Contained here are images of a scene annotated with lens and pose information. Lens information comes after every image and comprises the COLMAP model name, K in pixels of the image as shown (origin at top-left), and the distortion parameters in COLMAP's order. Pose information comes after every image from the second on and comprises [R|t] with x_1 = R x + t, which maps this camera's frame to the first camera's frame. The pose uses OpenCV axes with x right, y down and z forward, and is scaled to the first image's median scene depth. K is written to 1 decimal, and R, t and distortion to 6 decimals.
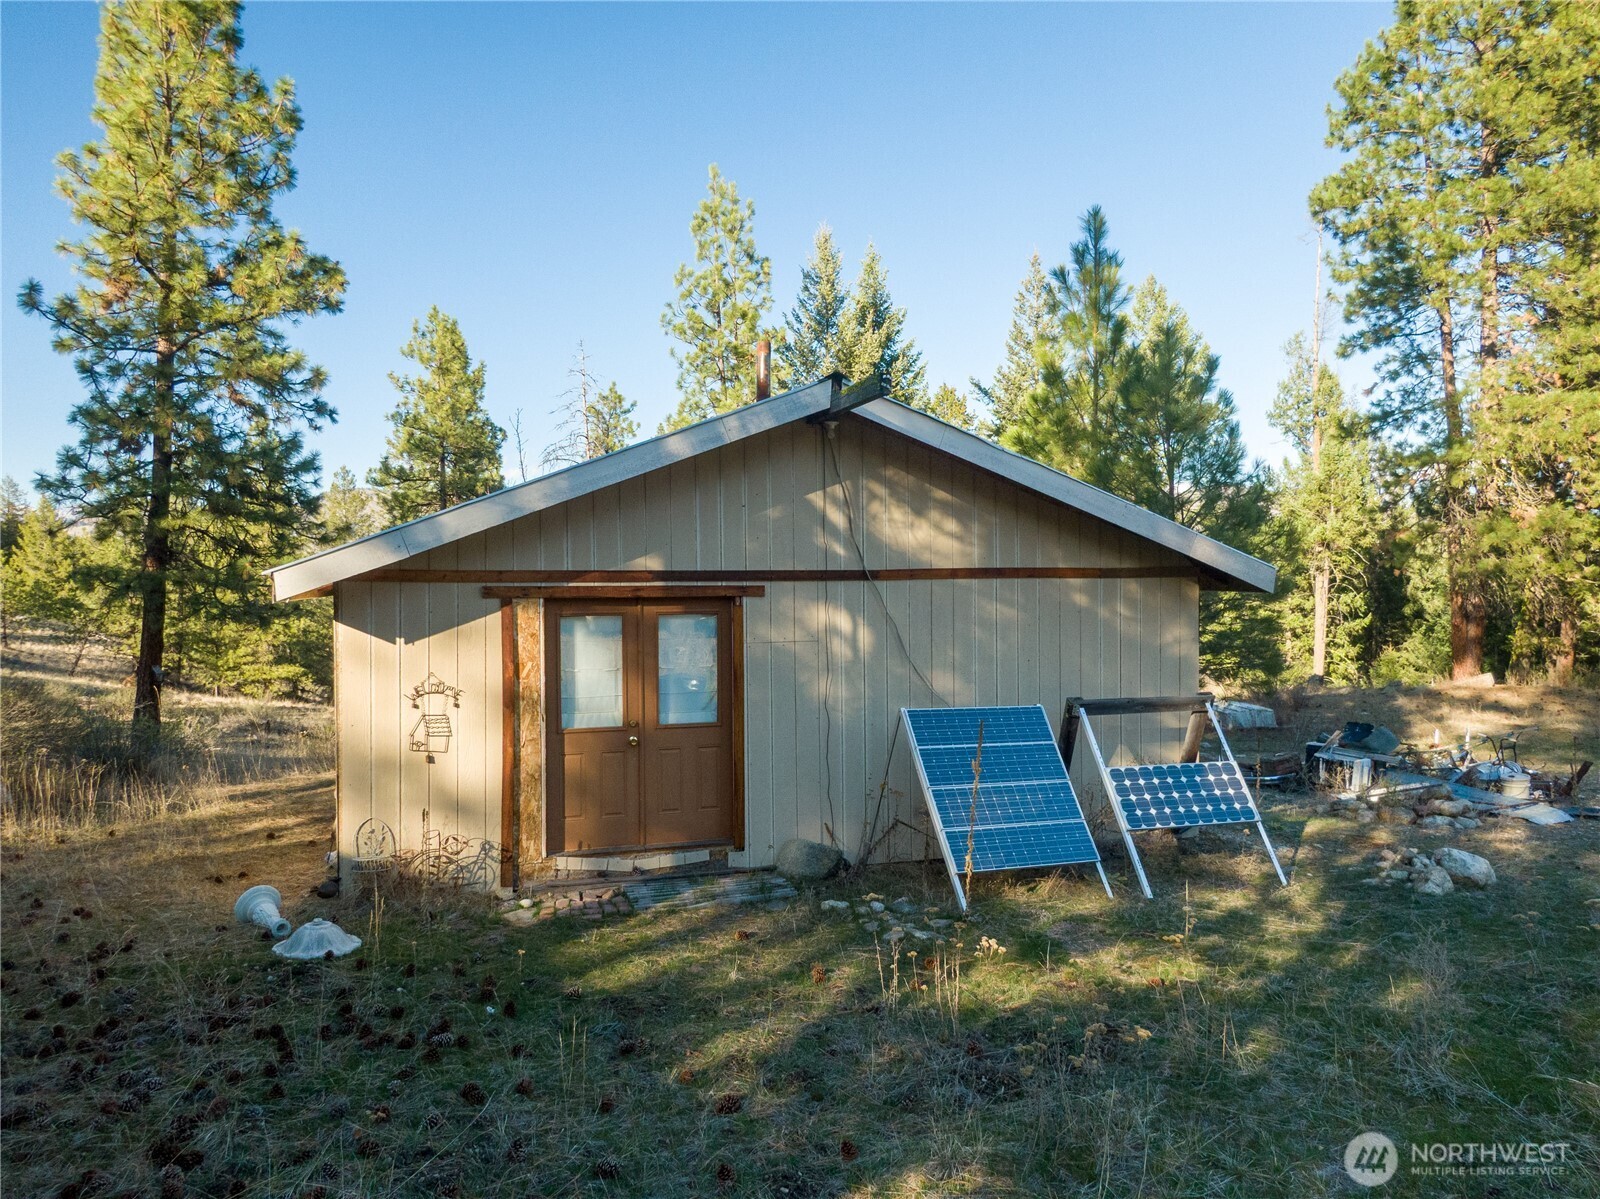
lens RADIAL K [[1118.3, 0, 799.7], [0, 1118.3, 592.9], [0, 0, 1]] dist [0.008426, -0.017532]
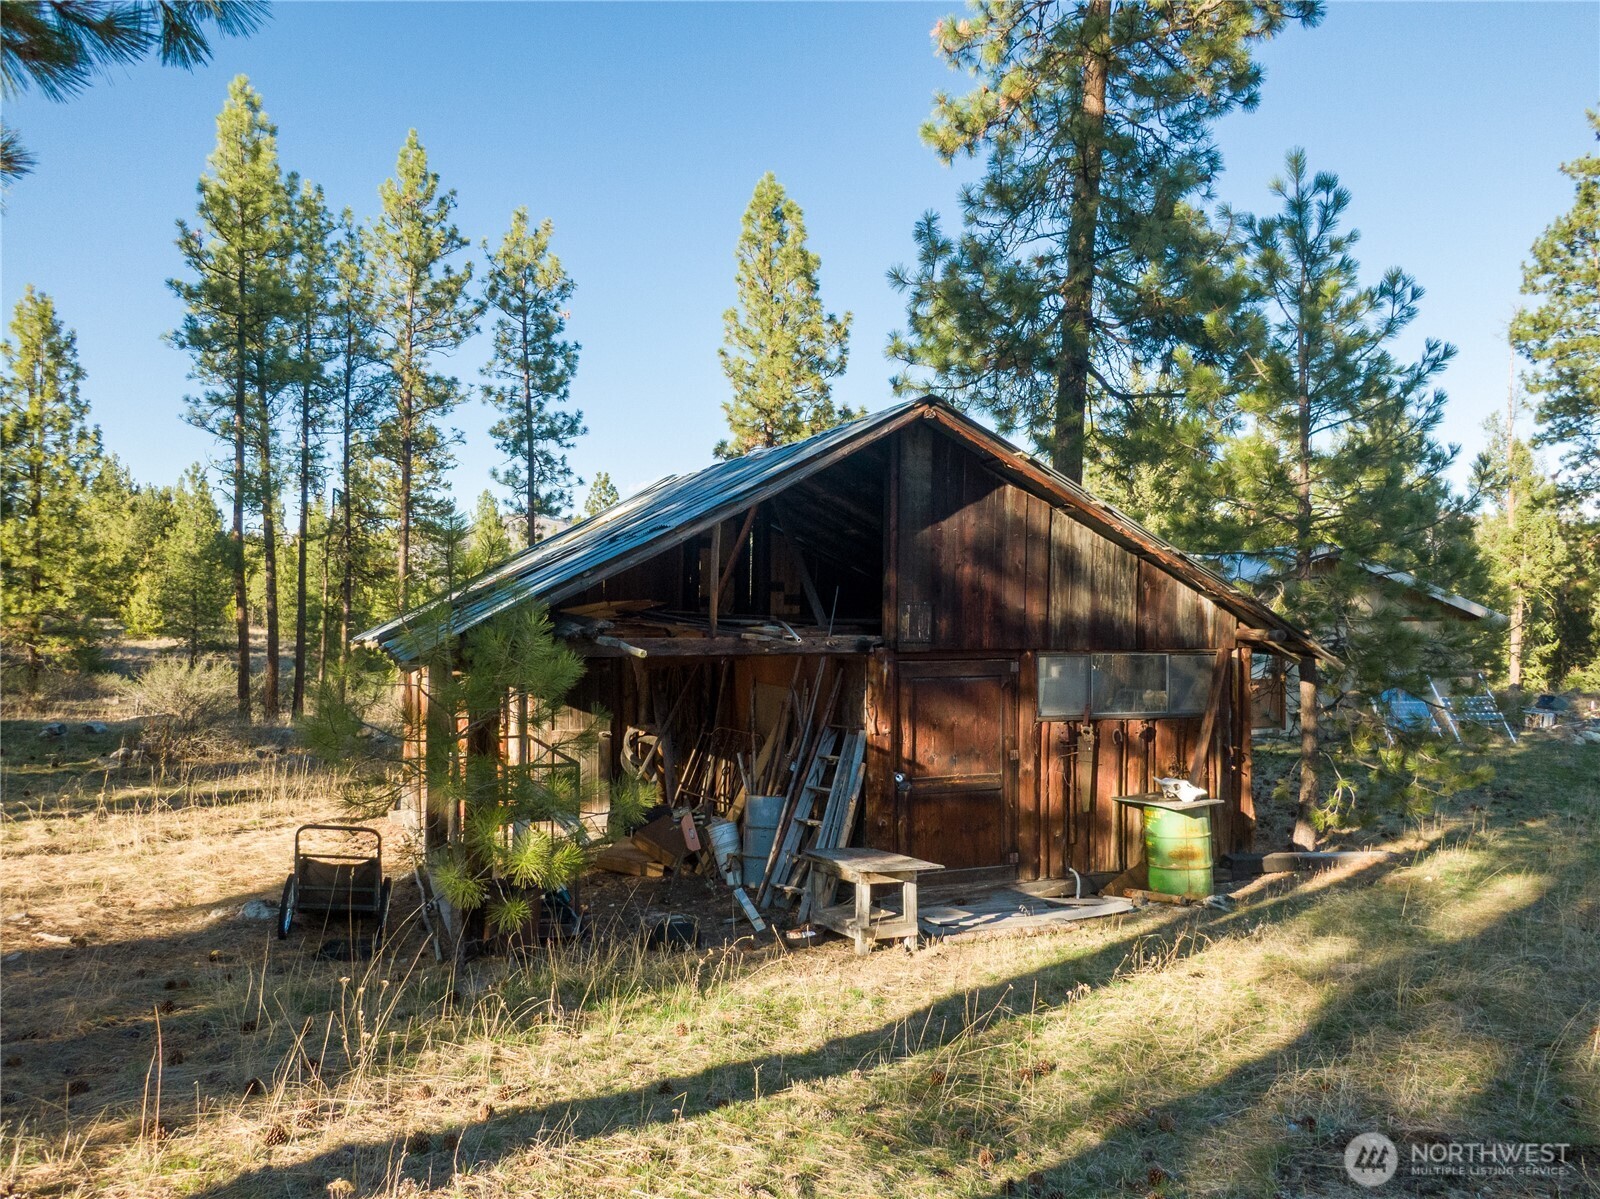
lens RADIAL K [[1118.3, 0, 799.3], [0, 1118.3, 603.6], [0, 0, 1]] dist [0.008426, -0.017532]
pose [[0.991879, 0.002669, -0.127158, -0.211079], [-0.004075, 0.999933, -0.010799, -0.005820], [0.127121, 0.011229, 0.991824, -0.425673]]
